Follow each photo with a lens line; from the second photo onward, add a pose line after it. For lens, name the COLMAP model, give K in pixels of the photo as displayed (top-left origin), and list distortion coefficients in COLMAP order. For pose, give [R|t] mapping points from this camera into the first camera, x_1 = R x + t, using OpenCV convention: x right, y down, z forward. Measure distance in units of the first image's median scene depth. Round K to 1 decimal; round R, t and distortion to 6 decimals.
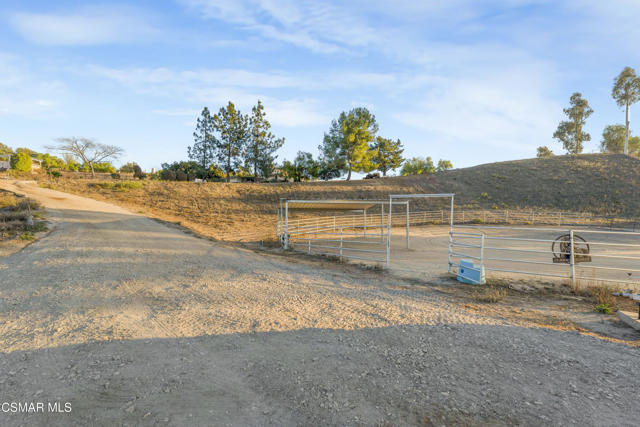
lens RADIAL K [[297.3, 0, 320.4], [0, 297.3, 217.0], [0, 0, 1]] dist [0.000353, -0.000861]
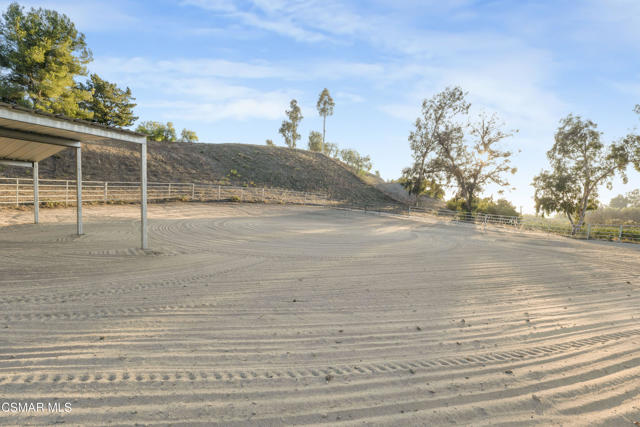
lens RADIAL K [[297.3, 0, 320.4], [0, 297.3, 217.0], [0, 0, 1]] dist [0.000353, -0.000861]
pose [[0.677527, -0.018572, 0.735263, 0.039282], [-0.029520, 0.998189, 0.052415, 0.007250], [-0.734905, -0.057218, 0.675752, 0.135657]]
